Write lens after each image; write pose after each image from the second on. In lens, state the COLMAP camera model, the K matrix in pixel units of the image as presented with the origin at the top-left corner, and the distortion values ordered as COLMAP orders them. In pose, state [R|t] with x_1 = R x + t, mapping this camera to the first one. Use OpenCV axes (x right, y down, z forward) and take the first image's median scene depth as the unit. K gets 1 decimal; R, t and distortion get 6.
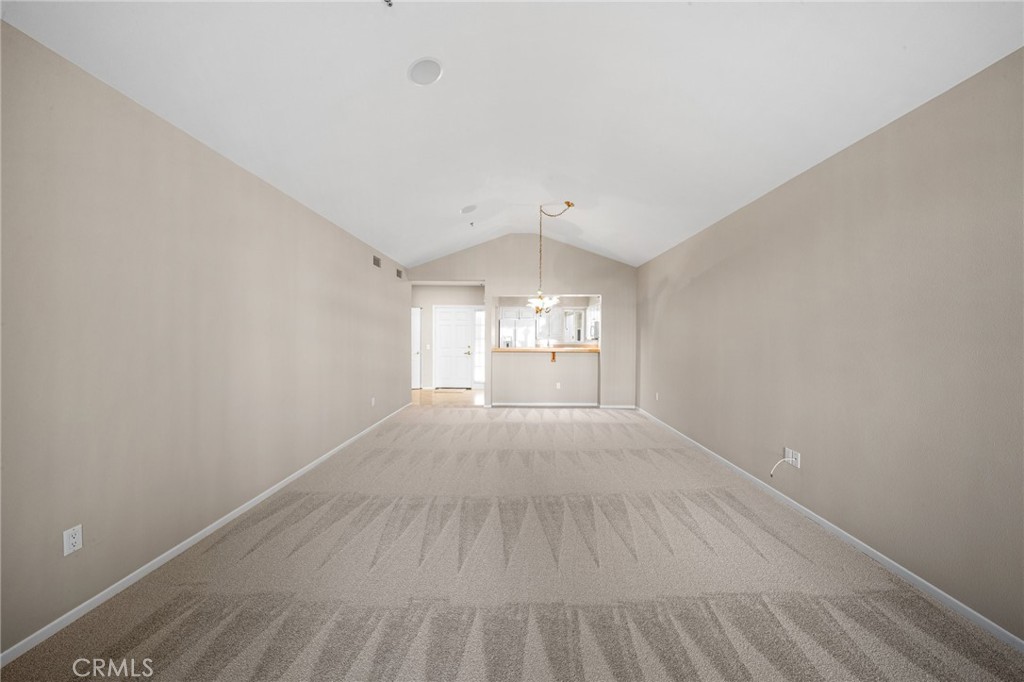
lens RADIAL K [[359.8, 0, 510.4], [0, 359.8, 336.9], [0, 0, 1]] dist [-0.002267, -0.000402]
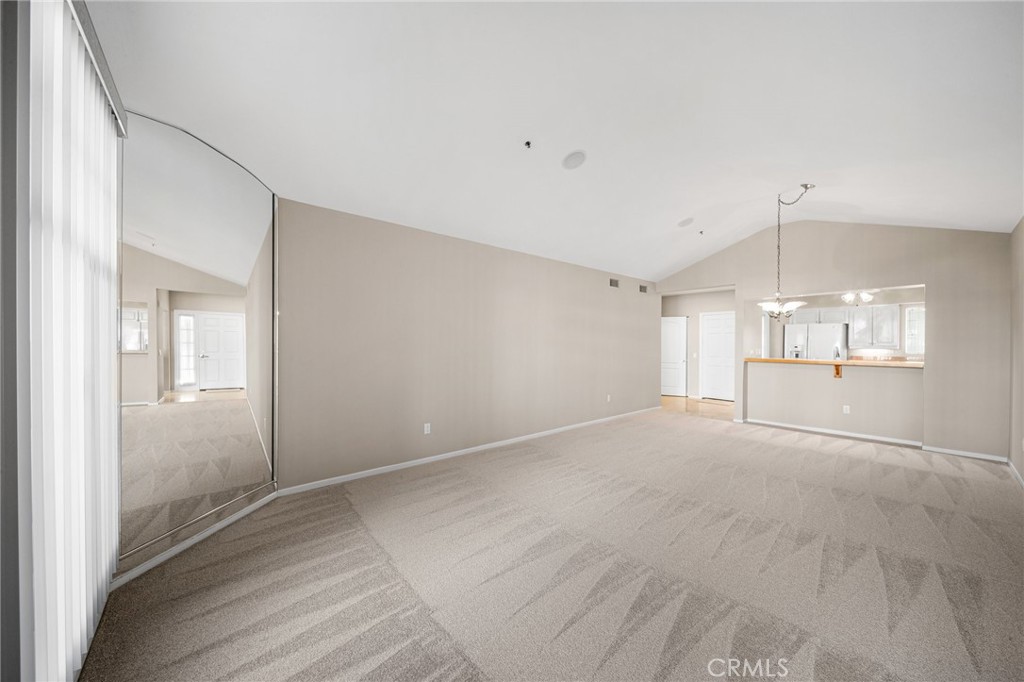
lens RADIAL K [[359.8, 0, 510.5], [0, 359.8, 344.8], [0, 0, 1]] dist [-0.002267, -0.000402]
pose [[0.654967, 0.000212, -0.755658, 0.261056], [-0.000910, 0.999999, -0.000508, -0.000543], [0.755657, 0.001021, 0.654967, -0.045669]]
